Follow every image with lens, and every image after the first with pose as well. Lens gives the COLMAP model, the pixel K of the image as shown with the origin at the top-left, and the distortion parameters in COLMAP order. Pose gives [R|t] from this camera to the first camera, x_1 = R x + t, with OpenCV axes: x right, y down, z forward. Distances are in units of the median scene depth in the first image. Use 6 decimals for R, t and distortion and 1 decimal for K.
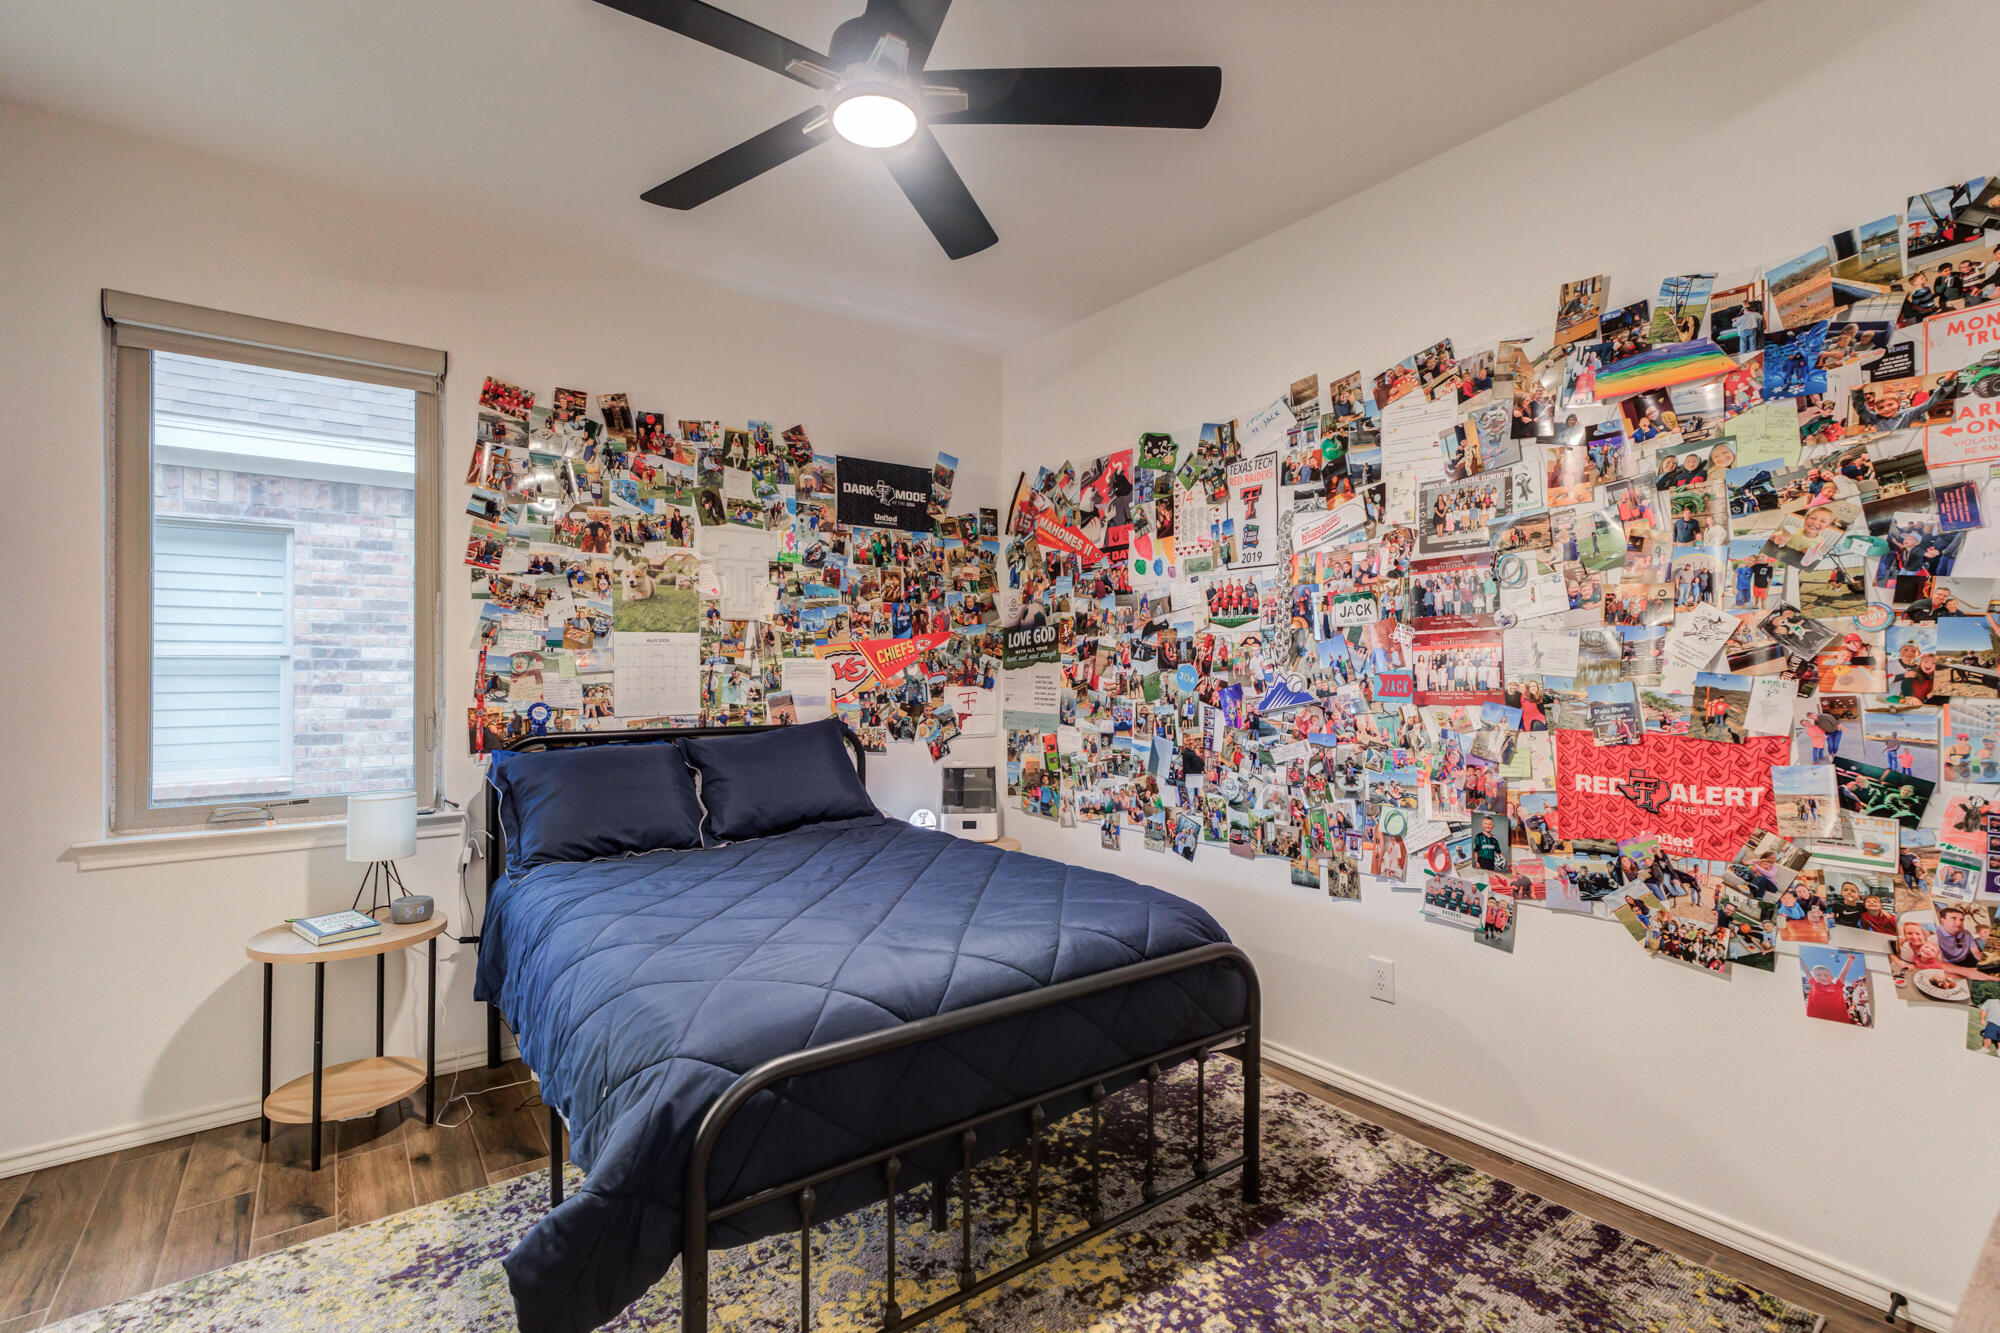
lens RADIAL K [[918.9, 0, 1005.2], [0, 918.9, 679.2], [0, 0, 1]] dist [0.001503, 0.000374]
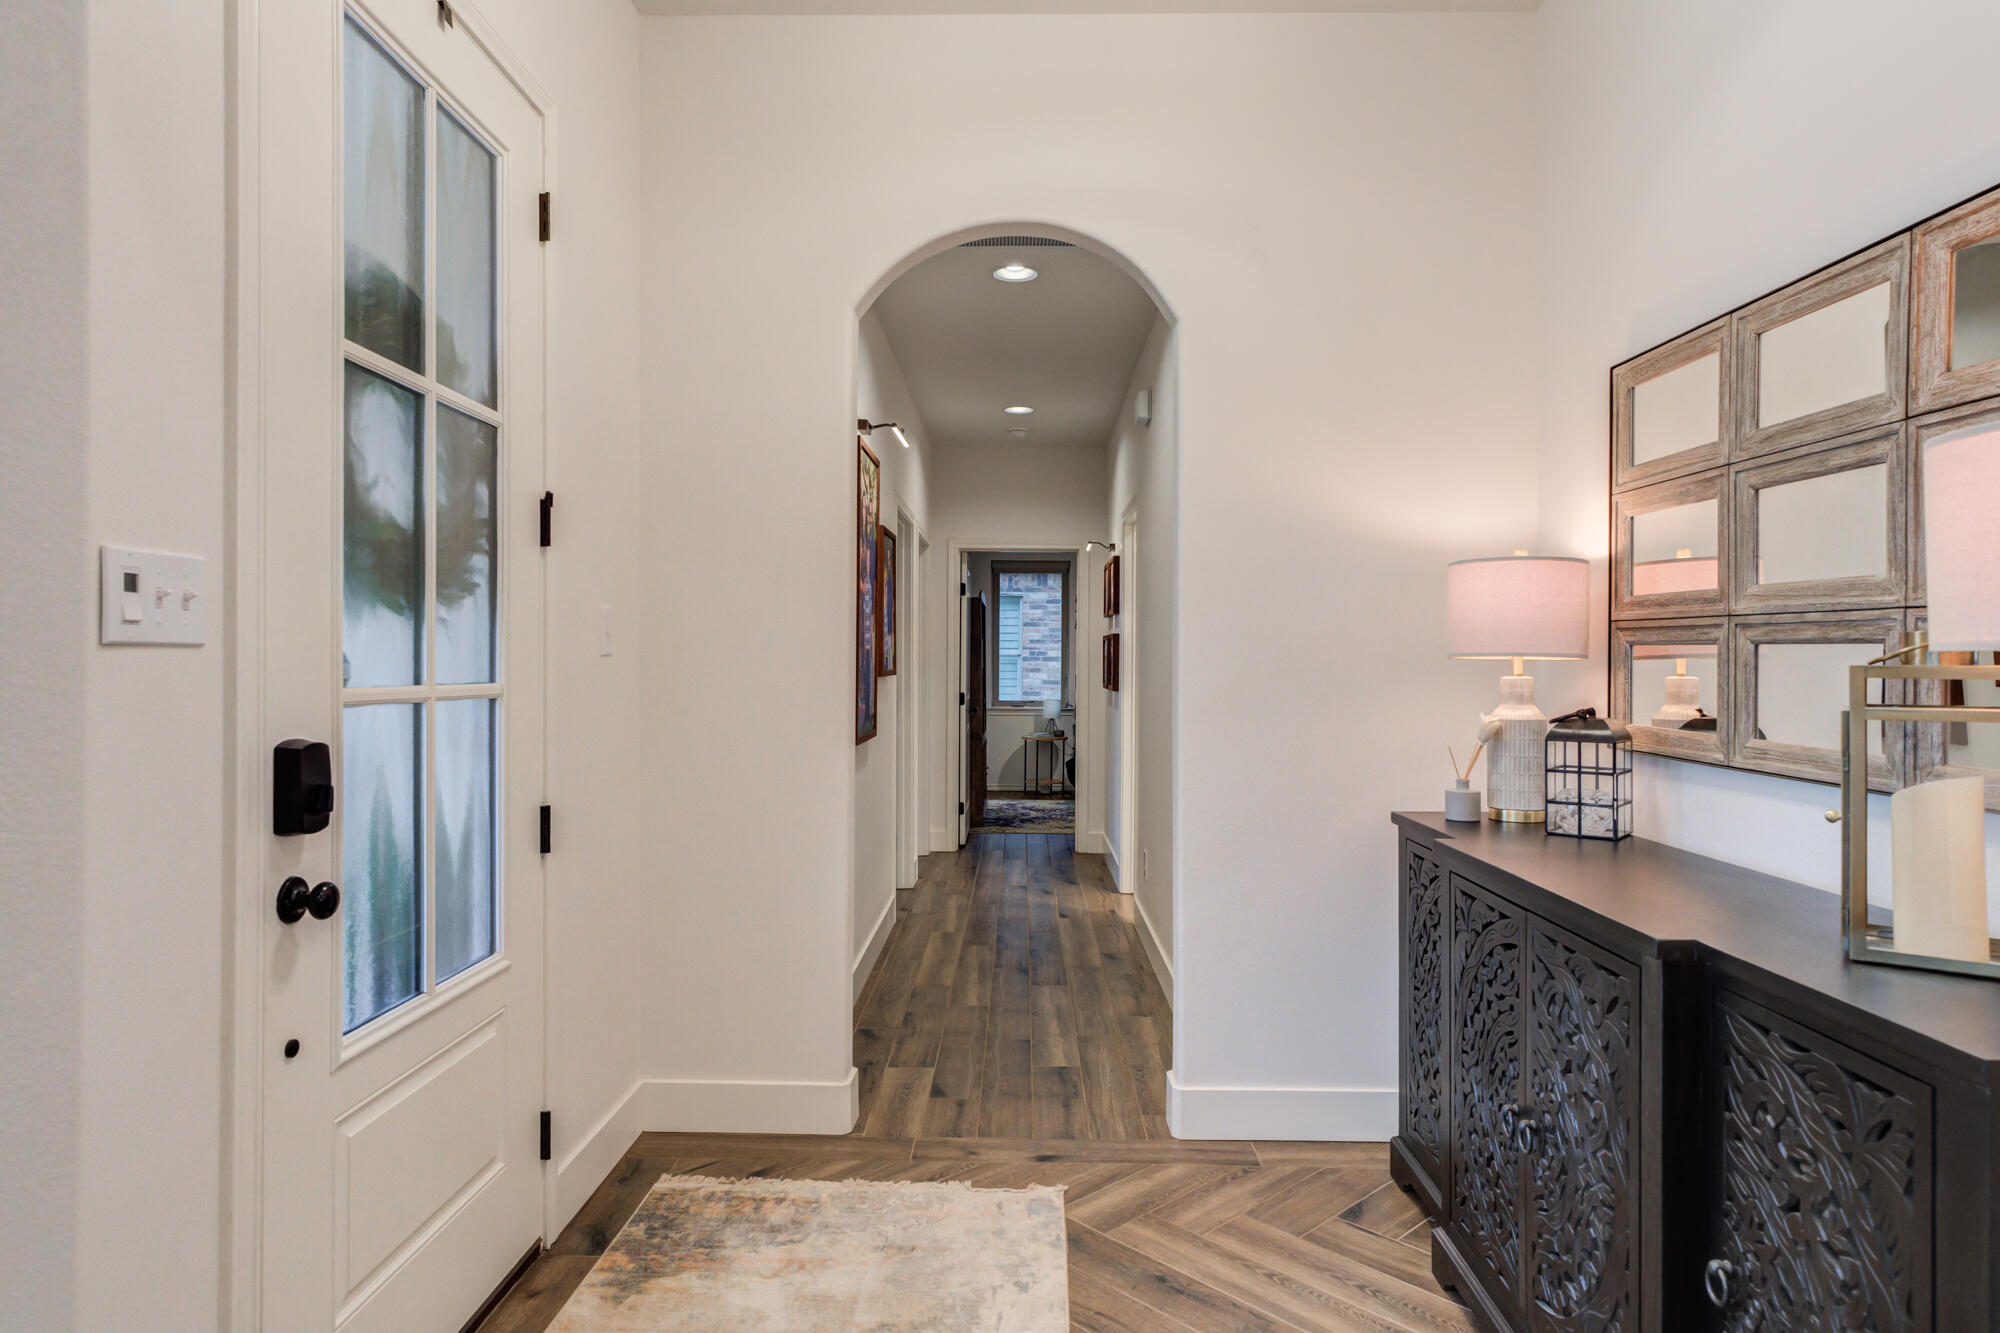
lens RADIAL K [[1033.9, 0, 1000.0], [0, 1033.9, 666.5], [0, 0, 1]] dist [-0.001231, -0.000119]
pose [[0.789500, 0.003267, -0.613742, 0.686786], [-0.002893, 0.999995, 0.001602, -0.001568], [0.613744, 0.000510, 0.789505, -0.966283]]
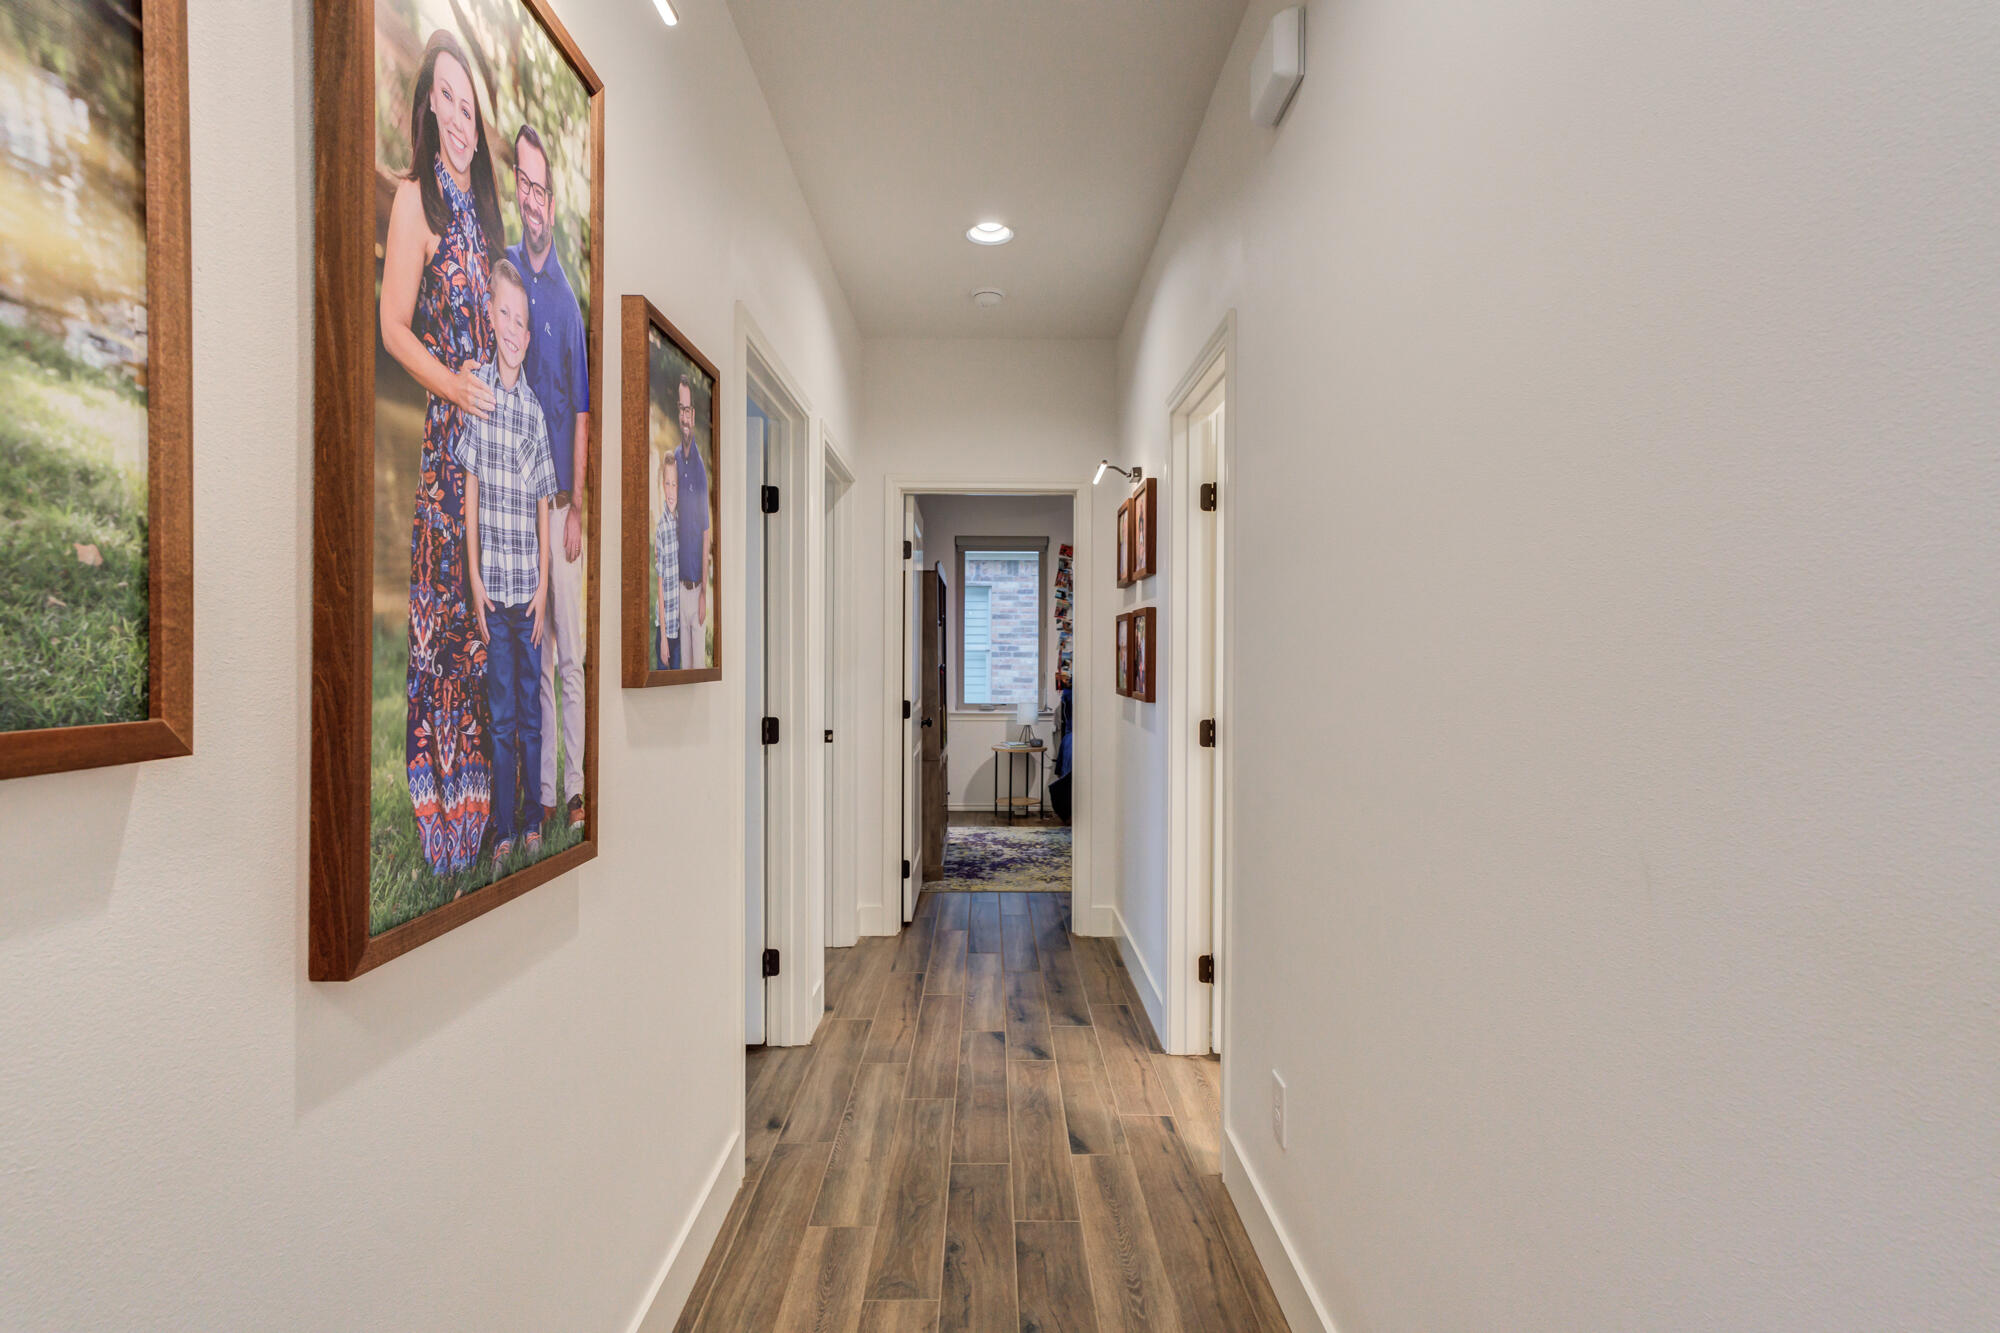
lens RADIAL K [[938.5, 0, 1000.0], [0, 938.5, 666.5], [0, 0, 1]] dist [0.000073, -0.000085]
pose [[0.809046, 0.003853, -0.587732, 0.433219], [-0.001056, 0.999986, 0.005102, -0.000406], [0.587744, -0.003507, 0.809039, -0.630841]]
